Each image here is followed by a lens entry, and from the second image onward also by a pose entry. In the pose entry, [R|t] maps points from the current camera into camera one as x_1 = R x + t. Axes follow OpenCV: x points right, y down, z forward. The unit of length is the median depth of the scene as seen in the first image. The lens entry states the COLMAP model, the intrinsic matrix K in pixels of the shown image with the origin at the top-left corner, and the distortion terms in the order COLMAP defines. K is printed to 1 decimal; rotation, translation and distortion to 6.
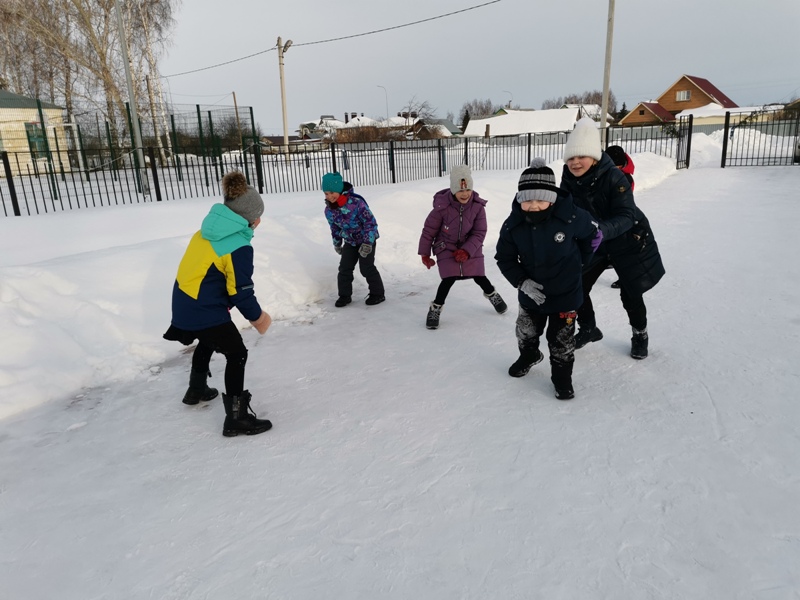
lens RADIAL K [[603.5, 0, 398.9], [0, 603.5, 306.7], [0, 0, 1]] dist [0.099223, -0.089601]
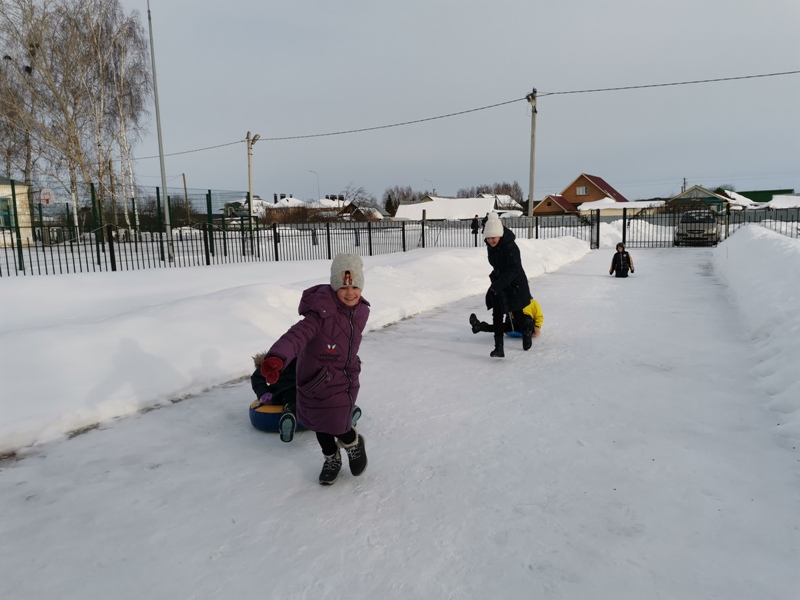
lens RADIAL K [[603.5, 0, 401.7], [0, 603.5, 302.3], [0, 0, 1]] dist [0.099223, -0.089601]
pose [[0.990612, 0.004056, 0.136641, -0.052216], [0.014347, 0.990955, -0.133426, 0.023671], [-0.135947, 0.134134, 0.981594, -0.084501]]
